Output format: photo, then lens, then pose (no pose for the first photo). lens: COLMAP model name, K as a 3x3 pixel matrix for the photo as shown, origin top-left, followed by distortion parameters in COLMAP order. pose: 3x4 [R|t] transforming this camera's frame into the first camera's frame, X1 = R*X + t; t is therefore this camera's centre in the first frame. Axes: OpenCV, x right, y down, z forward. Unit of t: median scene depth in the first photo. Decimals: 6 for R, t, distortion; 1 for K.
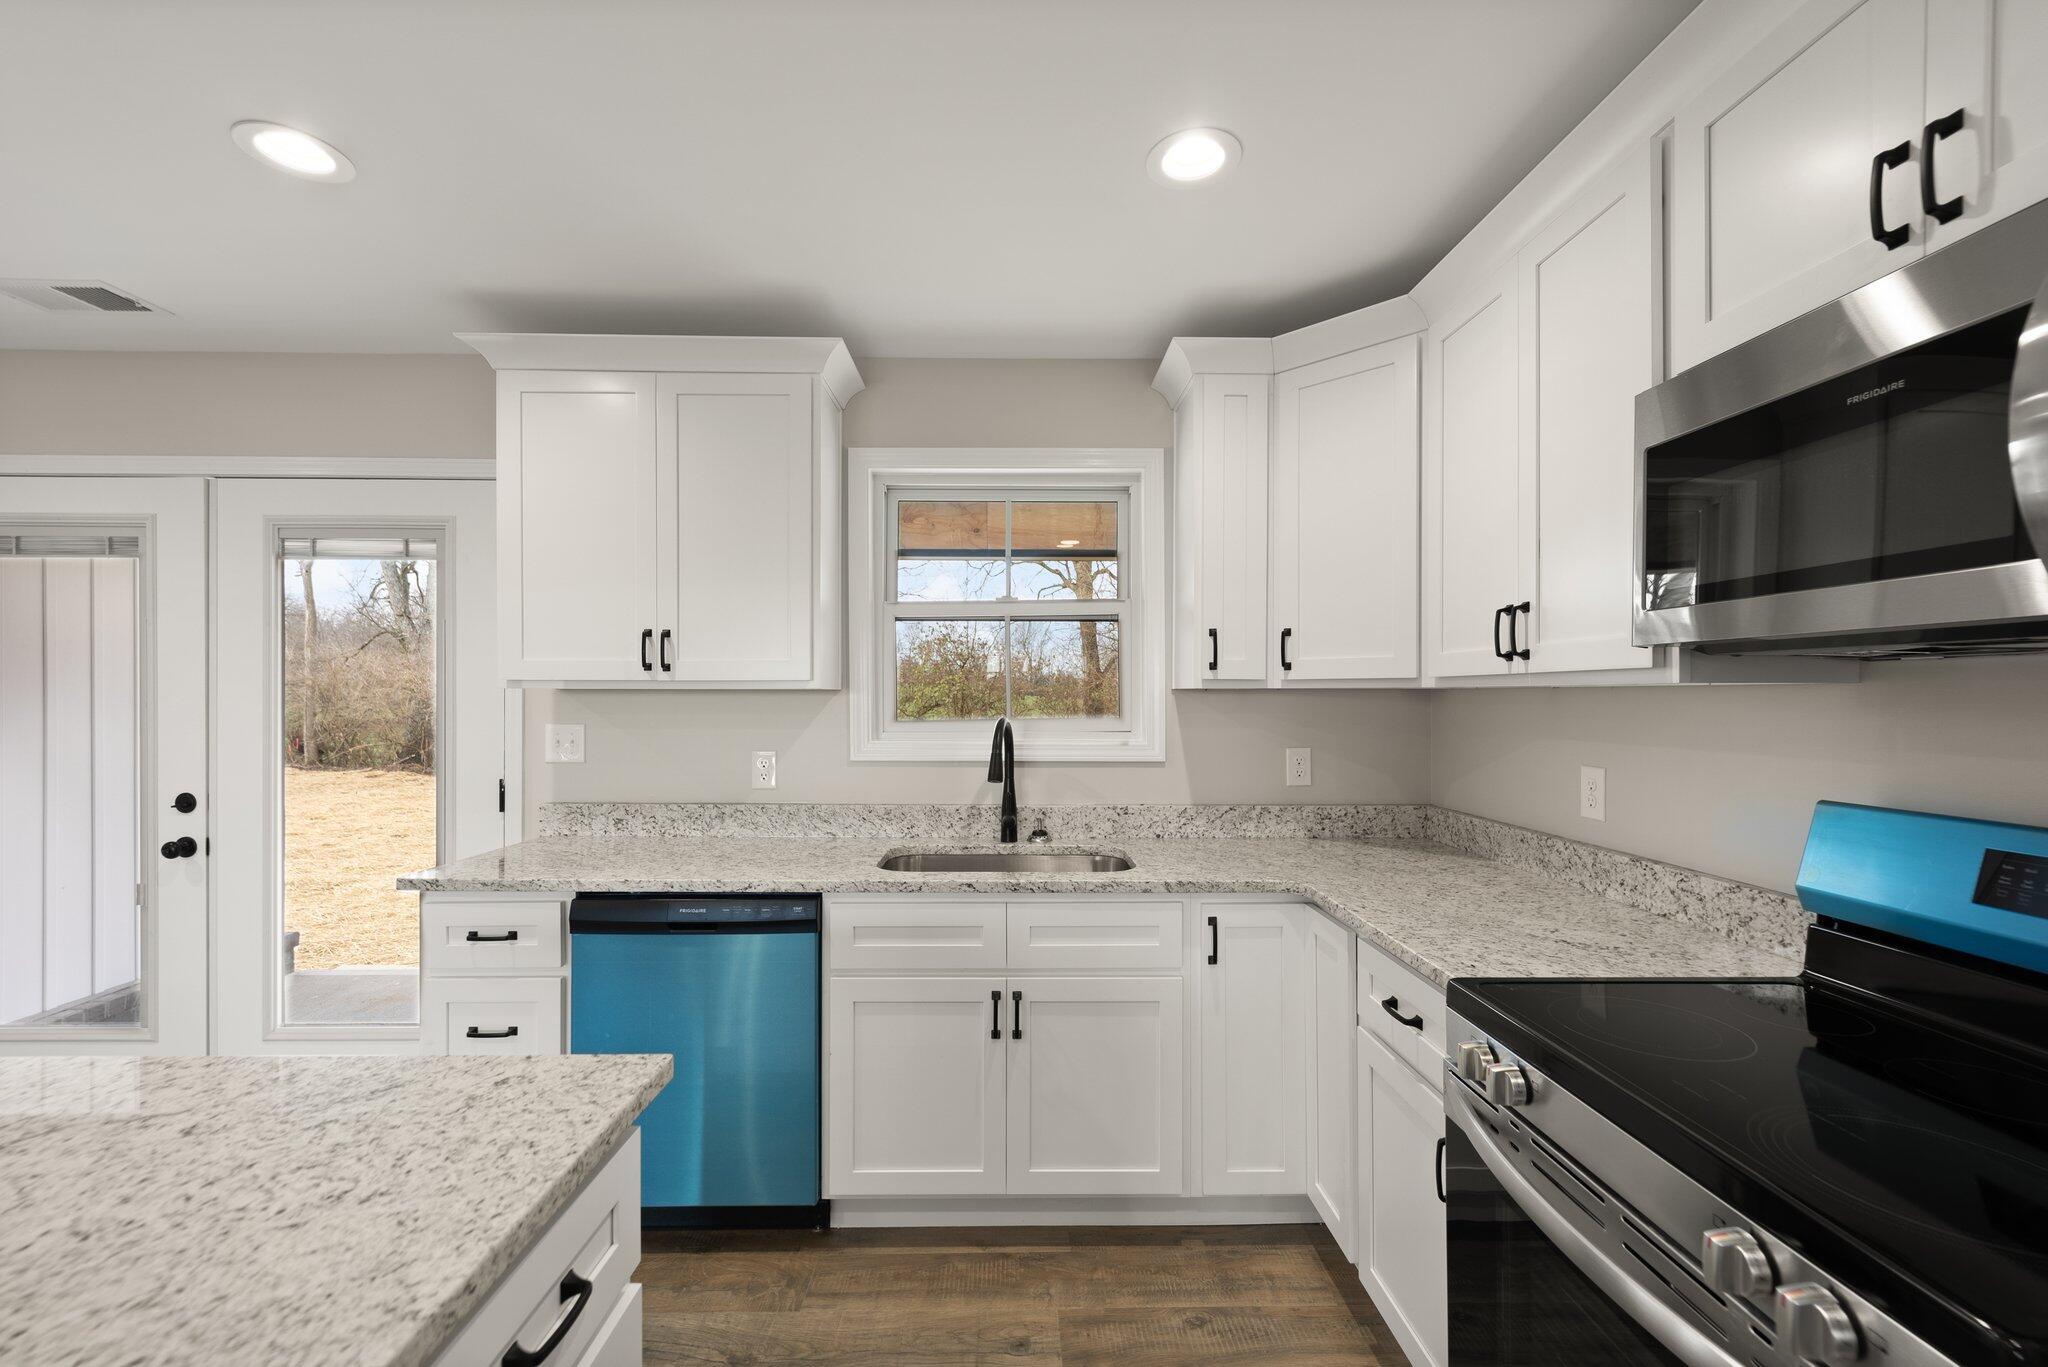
lens RADIAL K [[829.7, 0, 1024.0], [0, 829.7, 683.5], [0, 0, 1]] dist [0.001298, -0.000269]
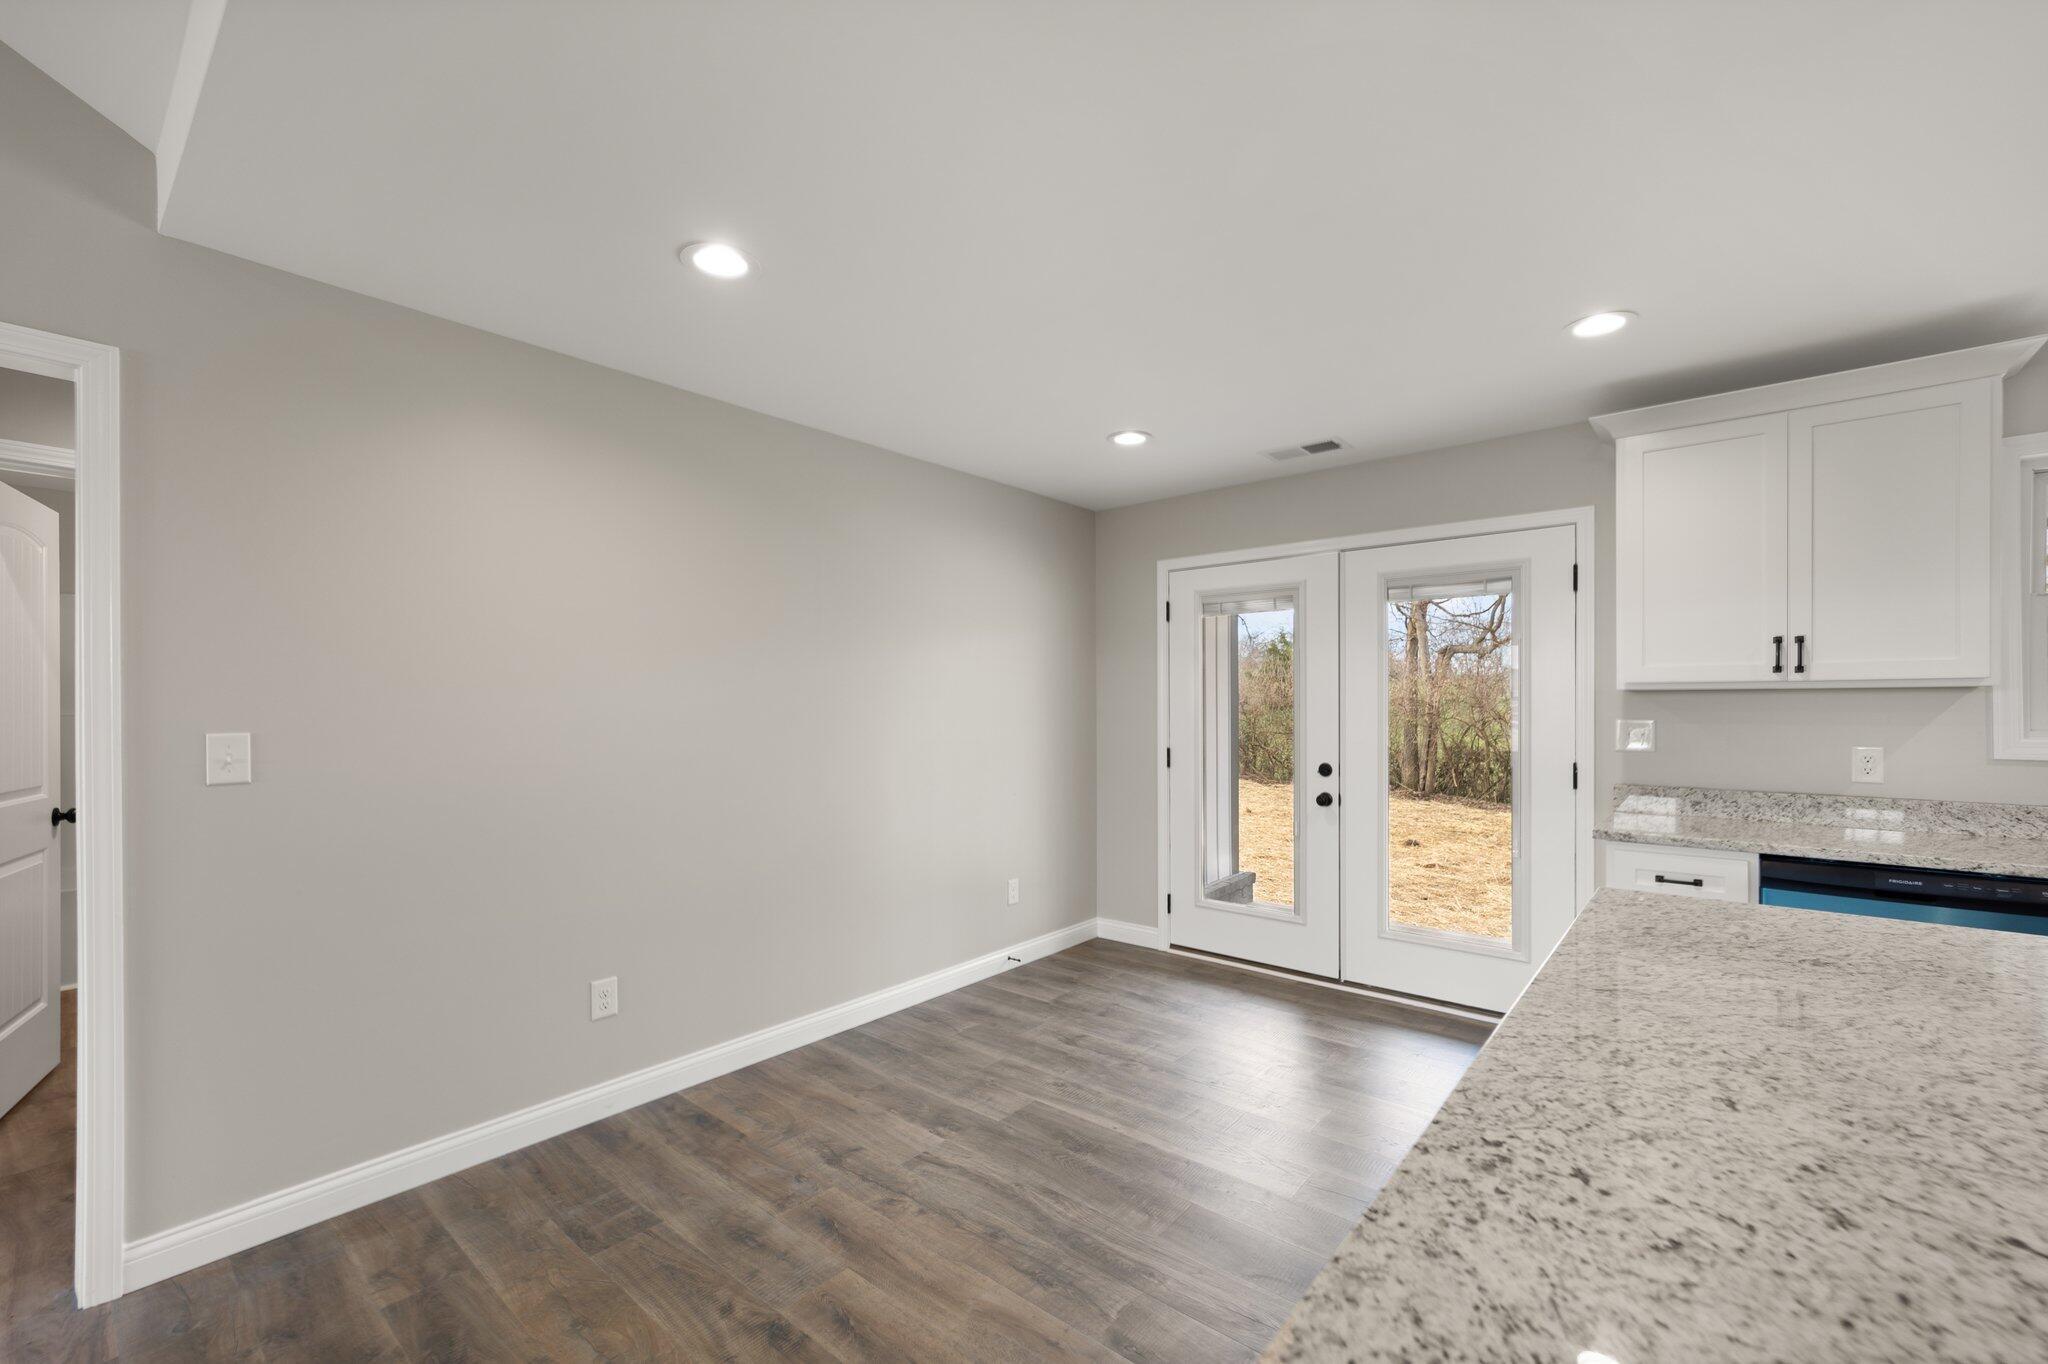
lens RADIAL K [[845.7, 0, 1027.8], [0, 845.7, 696.0], [0, 0, 1]] dist [0.001211, 0.000227]
pose [[0.751794, -0.009861, -0.659325, -0.436061], [0.014983, 0.999885, 0.002131, -0.000722], [0.659228, -0.011481, 0.751855, -0.537288]]
